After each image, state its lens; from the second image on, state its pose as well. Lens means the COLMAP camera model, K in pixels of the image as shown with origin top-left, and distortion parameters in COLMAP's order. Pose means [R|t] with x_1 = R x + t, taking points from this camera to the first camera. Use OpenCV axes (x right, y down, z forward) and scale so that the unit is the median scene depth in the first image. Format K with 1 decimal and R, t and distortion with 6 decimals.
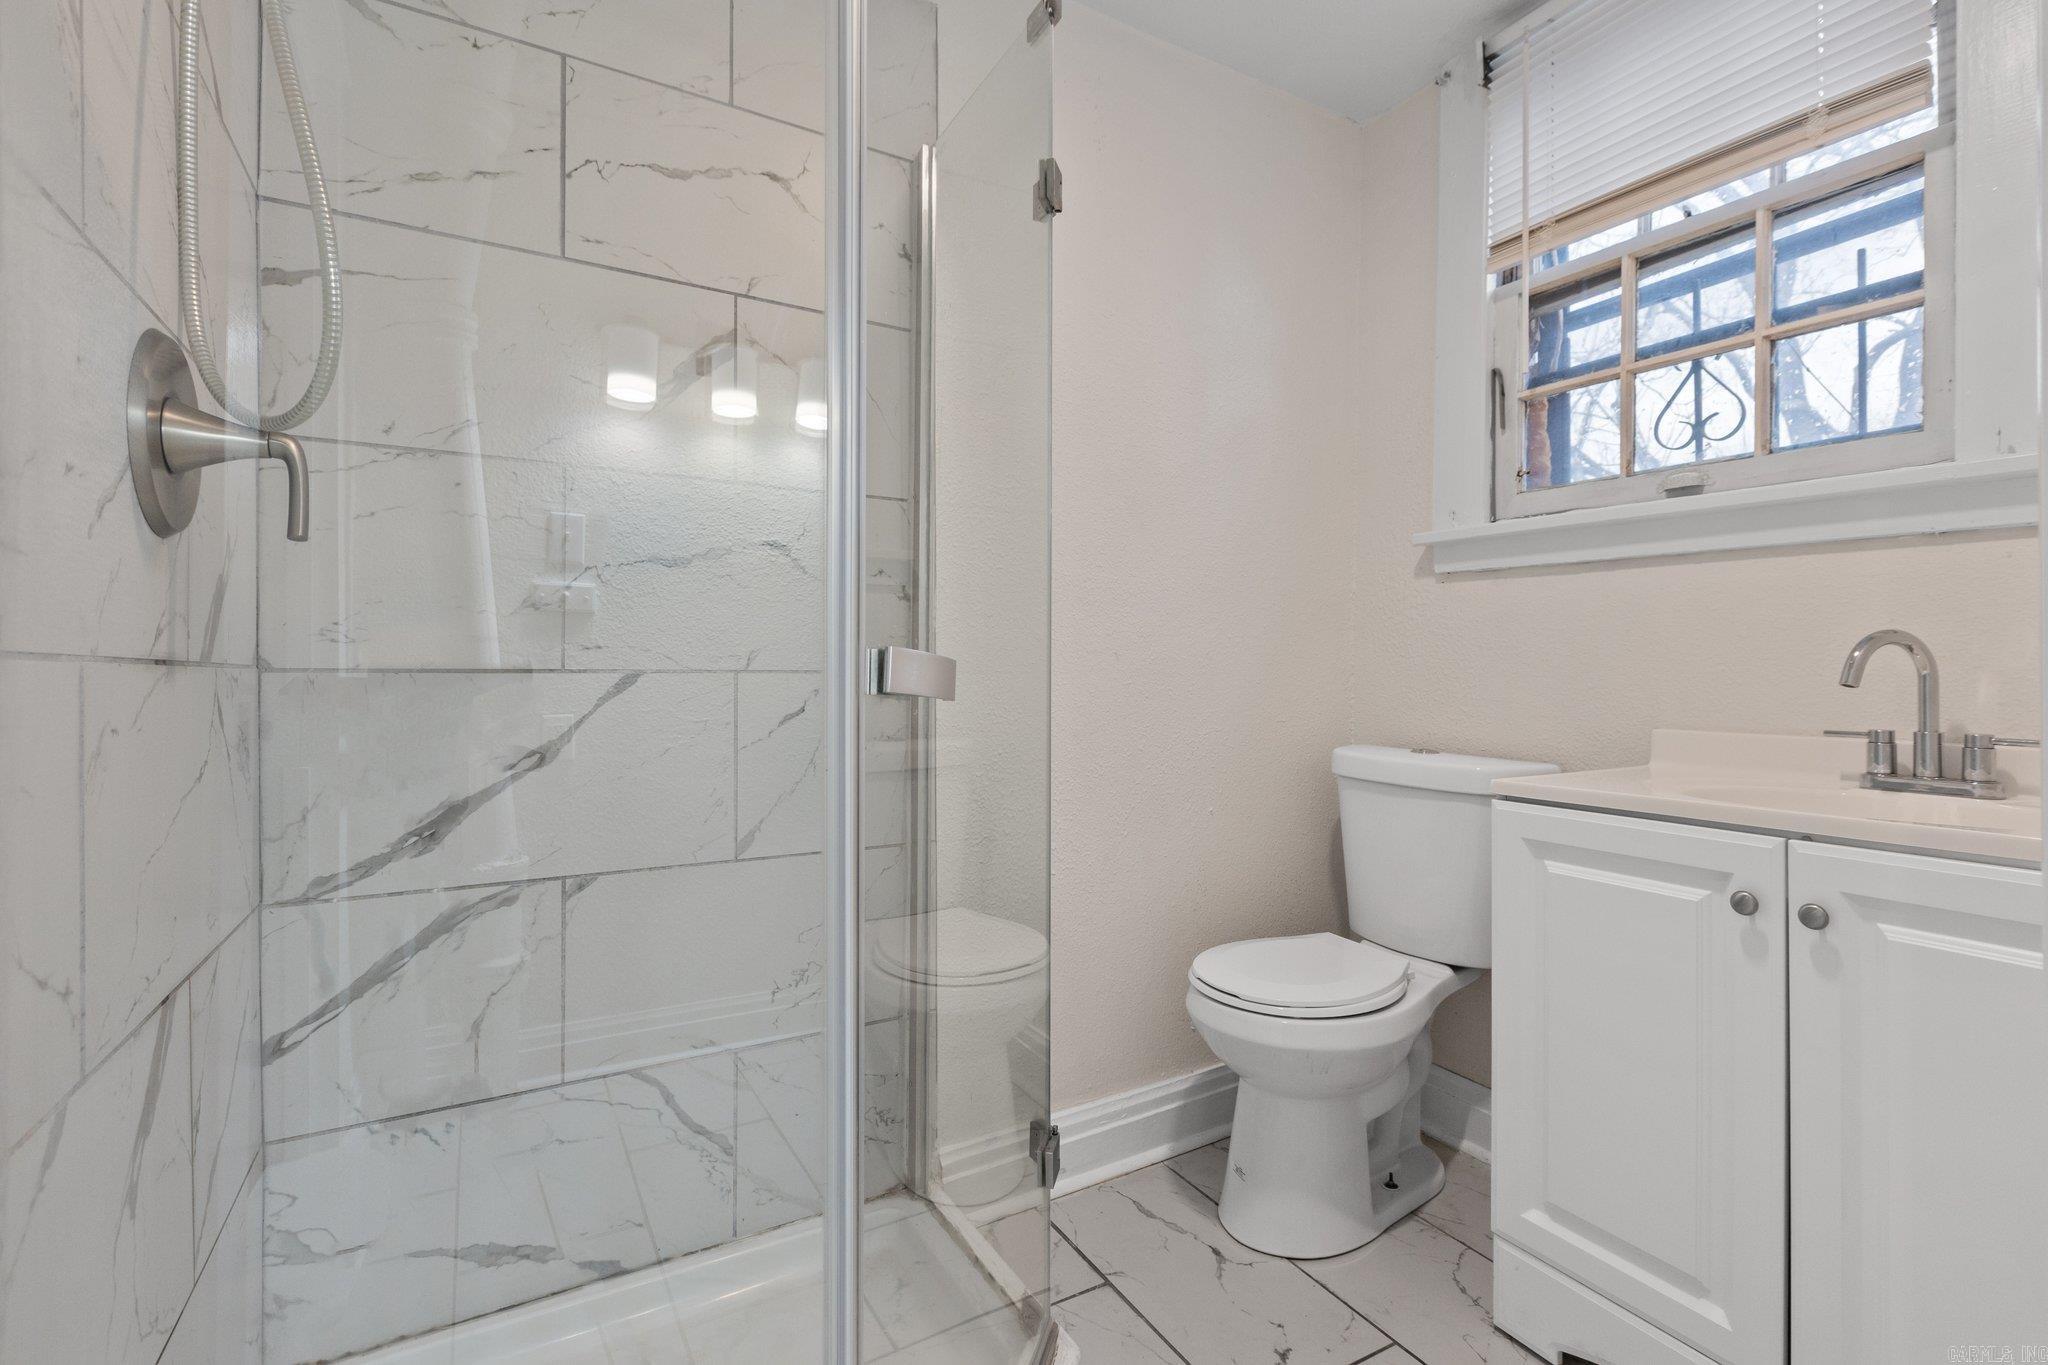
lens RADIAL K [[917.6, 0, 1021.9], [0, 917.6, 672.0], [0, 0, 1]] dist [0.002955, -0.000899]
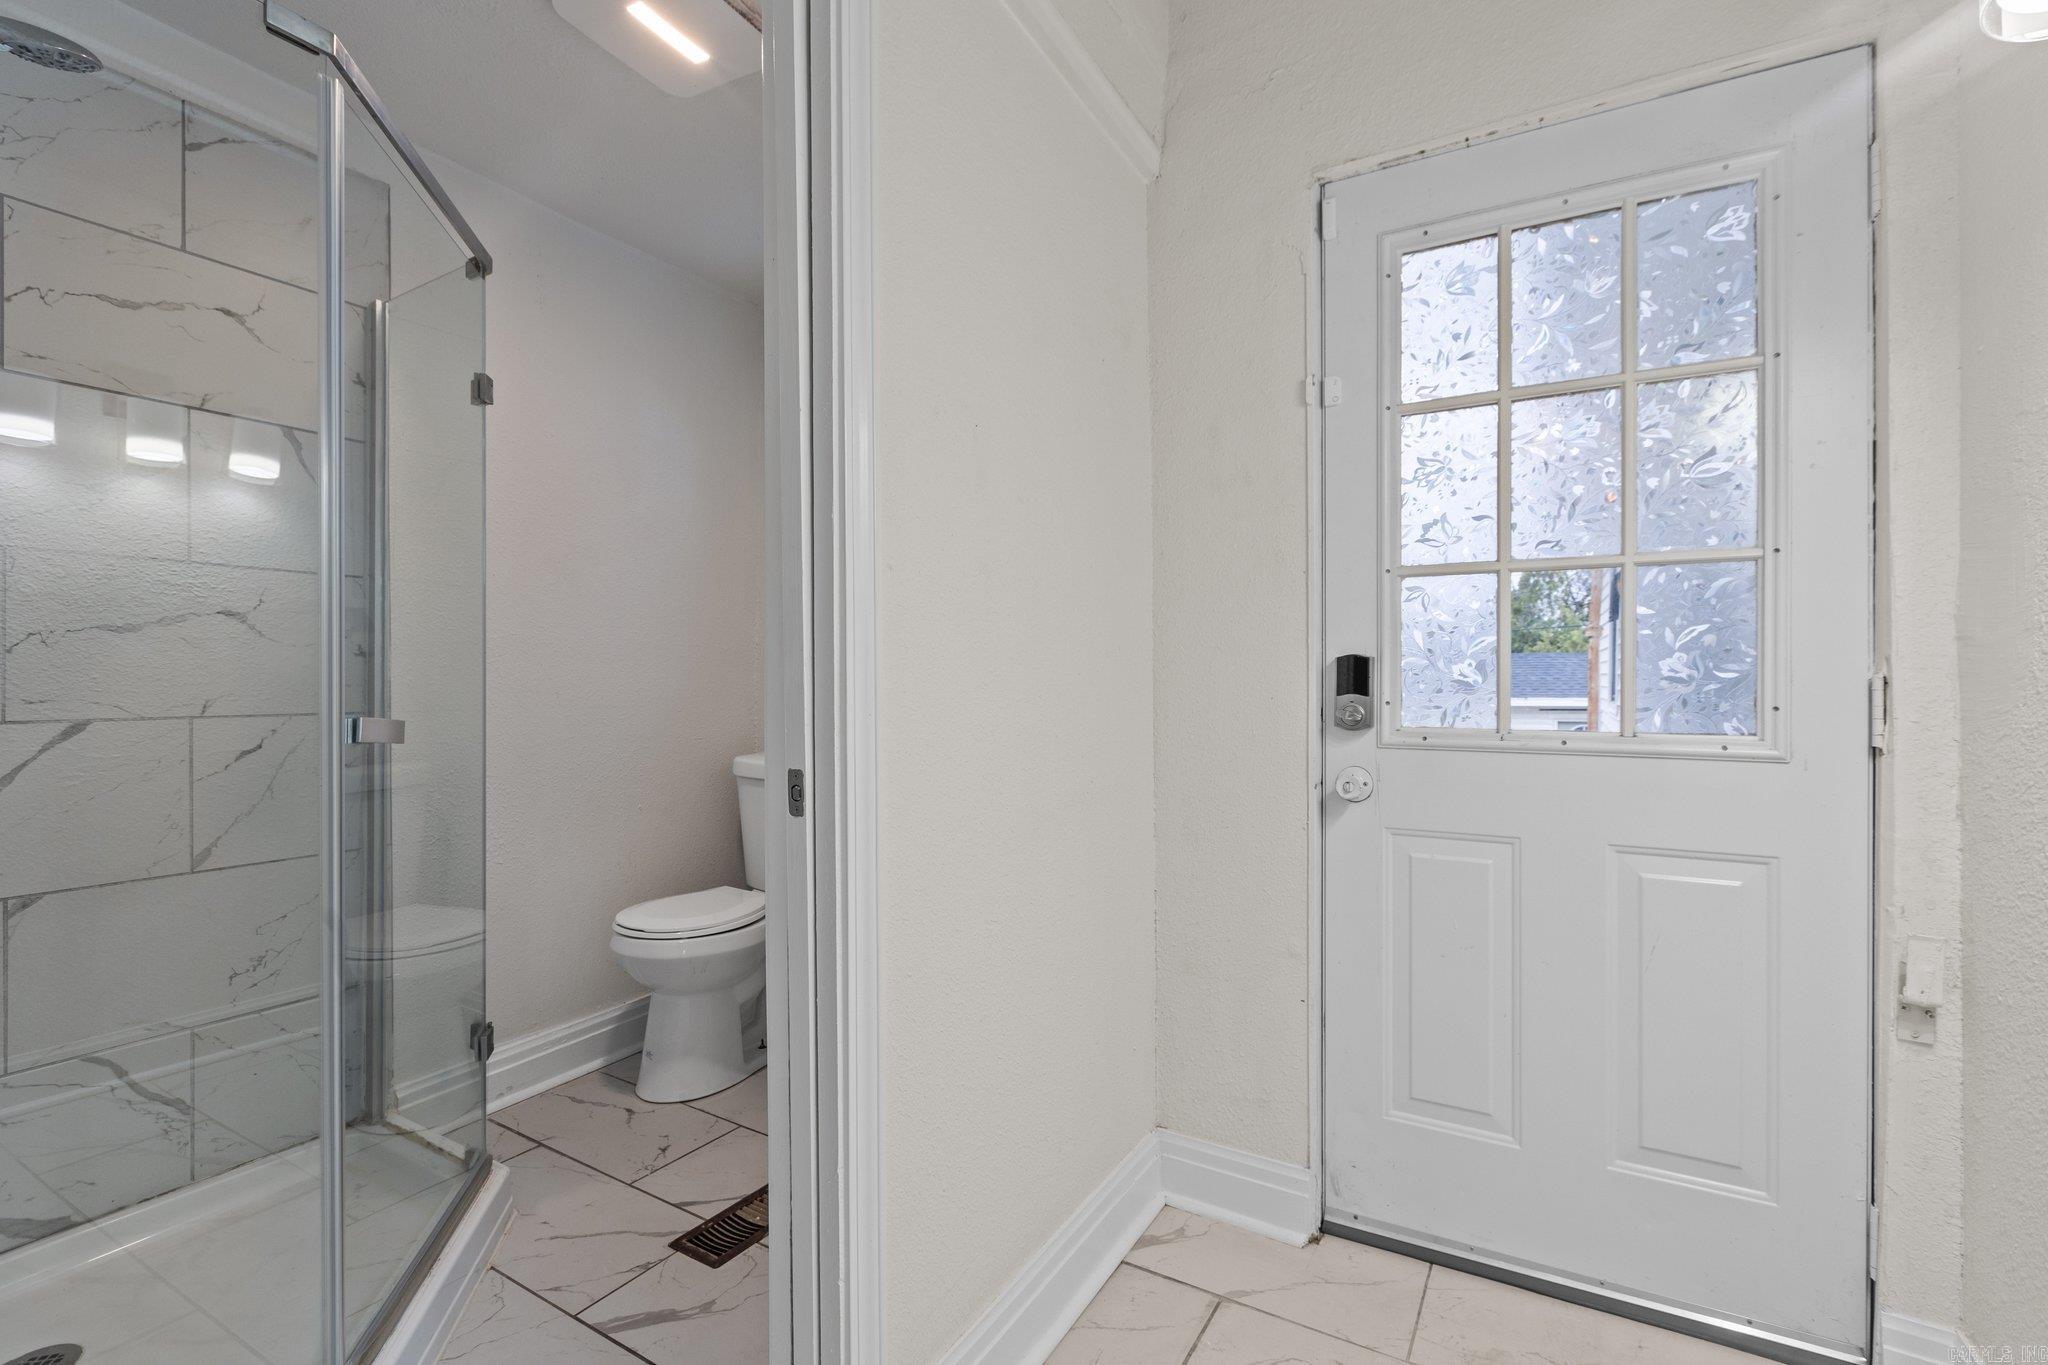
lens RADIAL K [[917.6, 0, 1032.4], [0, 917.6, 676.7], [0, 0, 1]] dist [0.002955, -0.000899]
pose [[0.871279, -0.003855, 0.490773, 0.056798], [0.006561, 0.999971, -0.003792, -0.038899], [-0.490745, 0.006524, 0.871279, -0.553365]]
